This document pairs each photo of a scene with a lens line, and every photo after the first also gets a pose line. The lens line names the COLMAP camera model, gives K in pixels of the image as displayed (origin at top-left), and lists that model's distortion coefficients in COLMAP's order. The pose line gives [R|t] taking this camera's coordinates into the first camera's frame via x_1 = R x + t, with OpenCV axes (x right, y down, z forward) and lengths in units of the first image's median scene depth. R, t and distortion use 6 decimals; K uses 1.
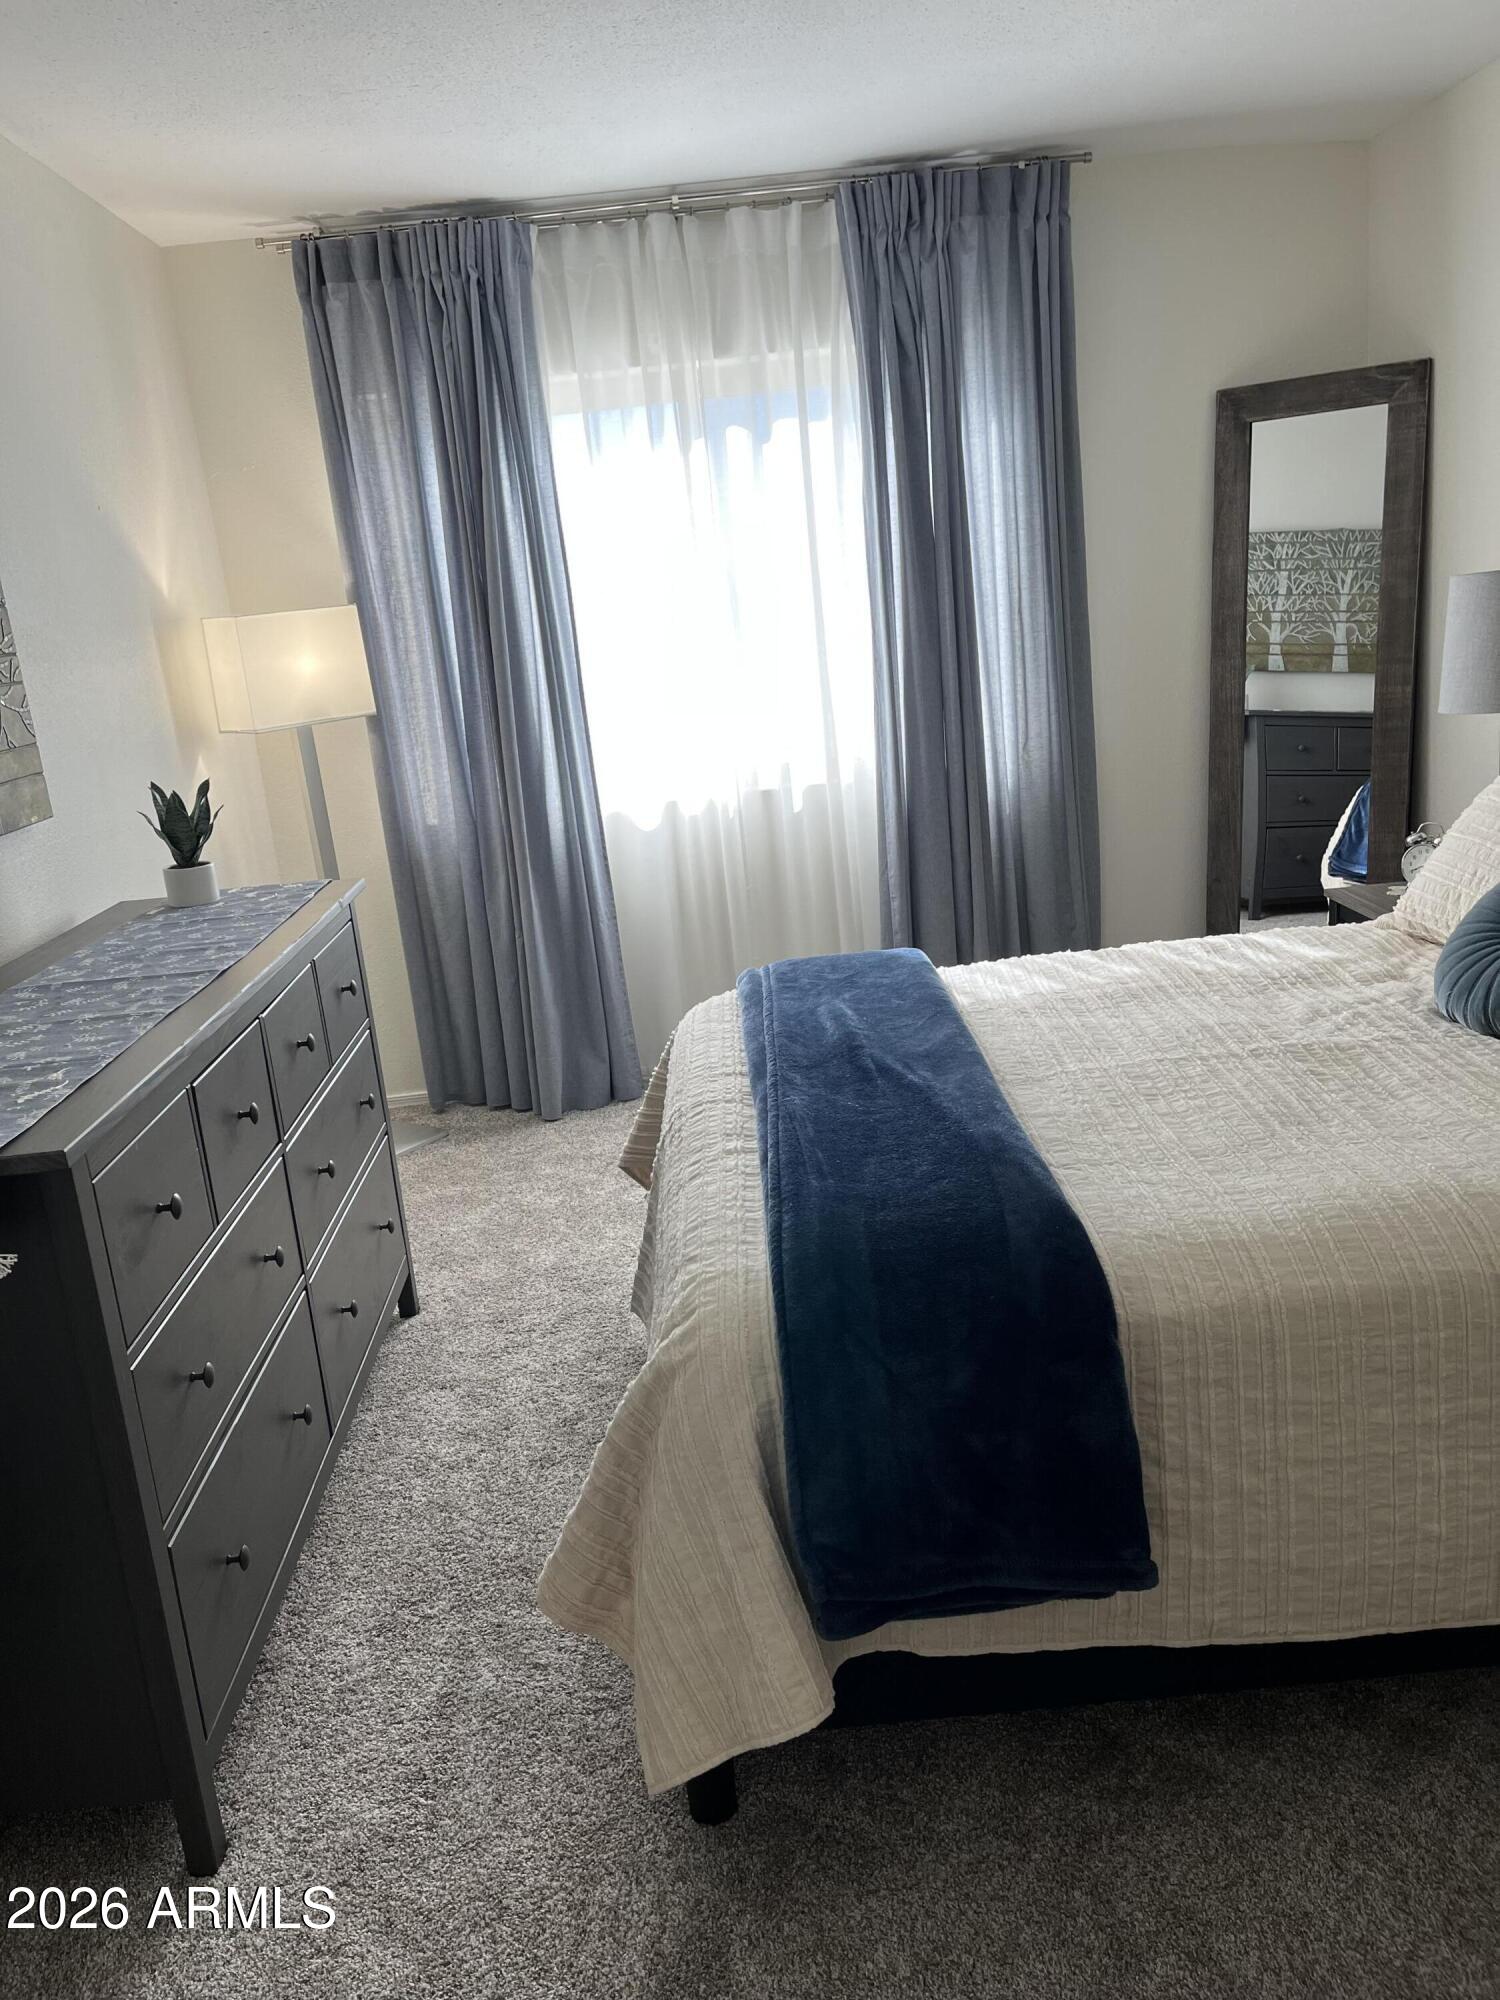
lens RADIAL K [[1506.0, 0, 754.6], [0, 1506.0, 999.7], [0, 0, 1]] dist [0.067014, -0.080246]
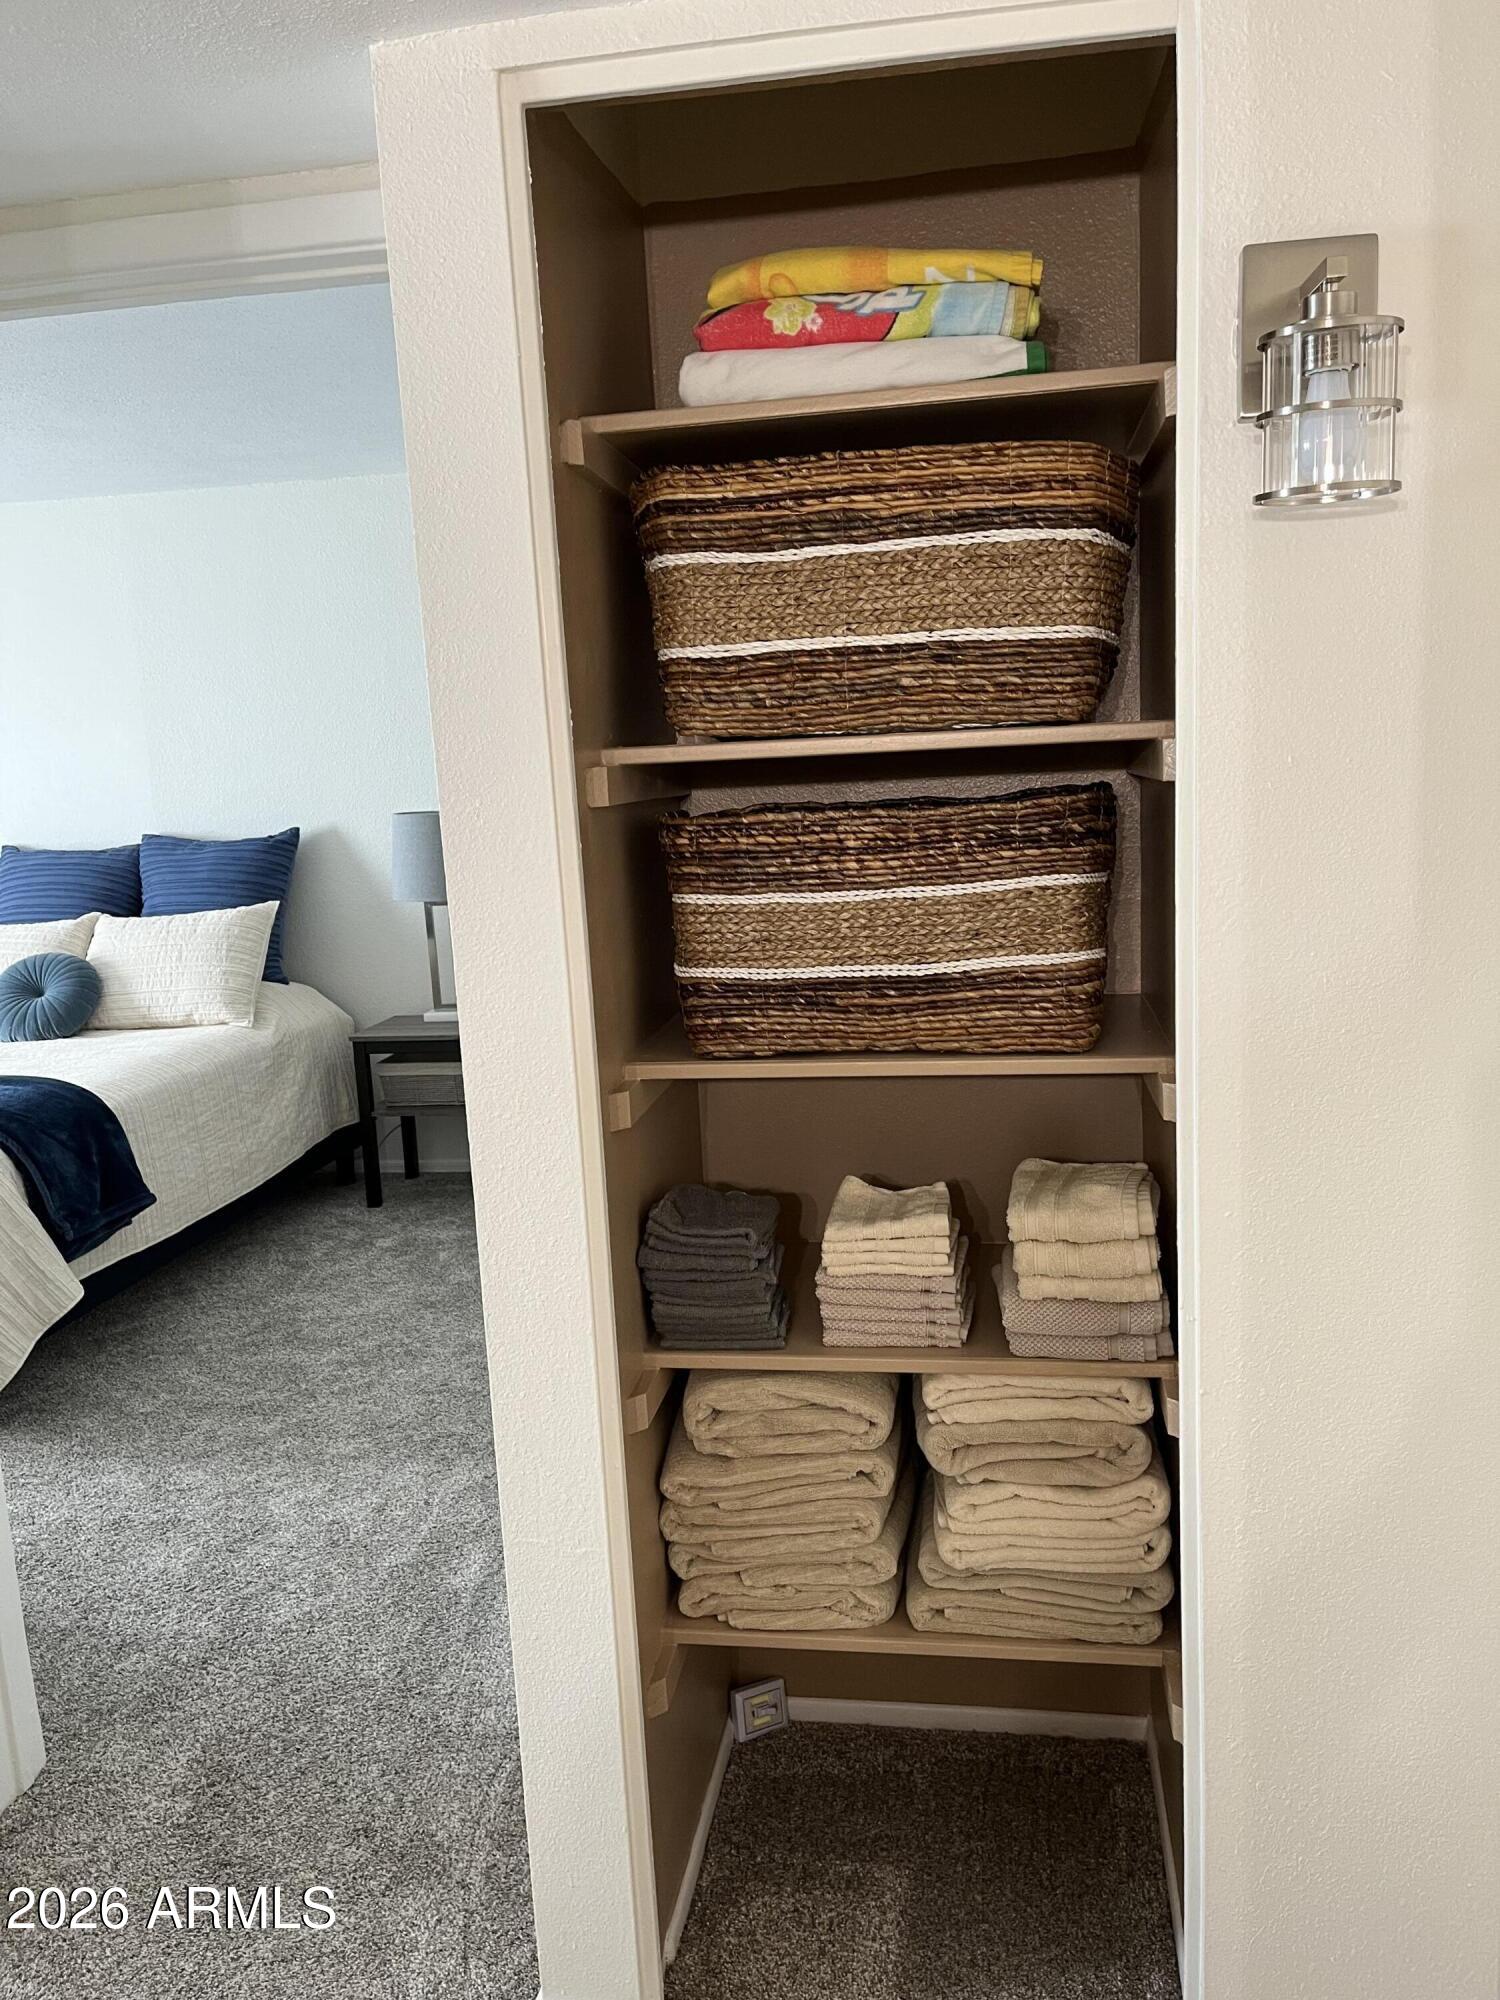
lens RADIAL K [[1506.0, 0, 745.6], [0, 1506.0, 1003.5], [0, 0, 1]] dist [0.067014, -0.080246]
pose [[0.204212, -0.082967, 0.975405, -0.794686], [0.289366, 0.956992, 0.020819, 0.123838], [-0.935182, 0.277998, 0.219437, -0.221973]]
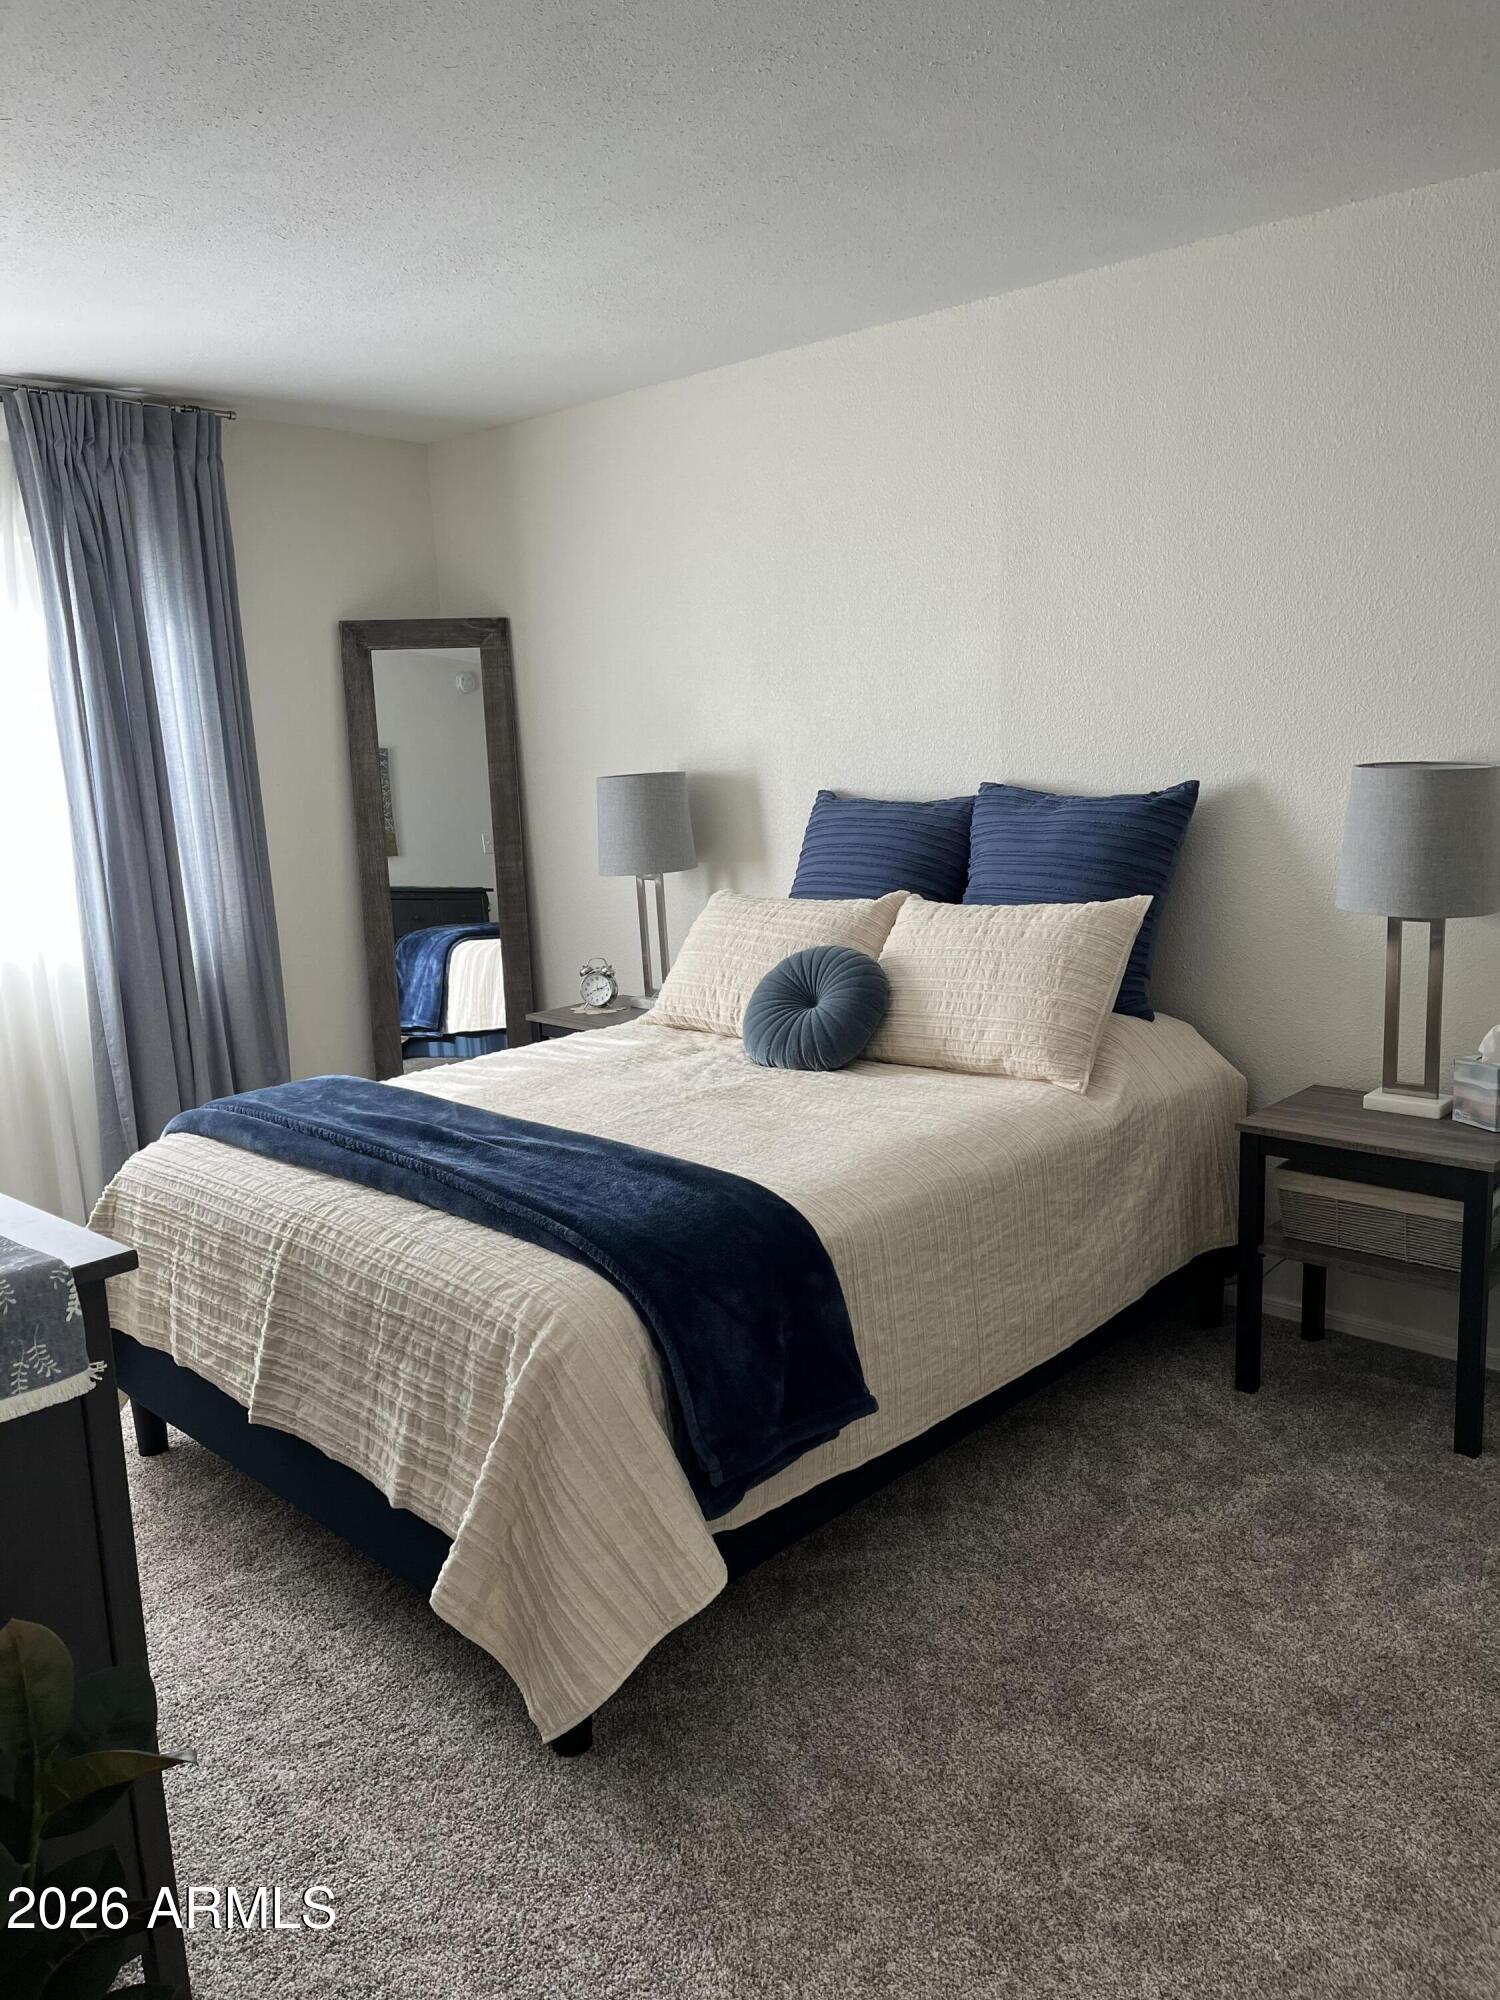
lens RADIAL K [[1506.0, 0, 741.3], [0, 1506.0, 997.0], [0, 0, 1]] dist [0.067014, -0.080246]
pose [[0.712198, -0.066242, 0.698846, -0.349553], [0.160376, 0.984563, -0.070115, 0.027337], [-0.683413, 0.162014, 0.711827, -0.017592]]
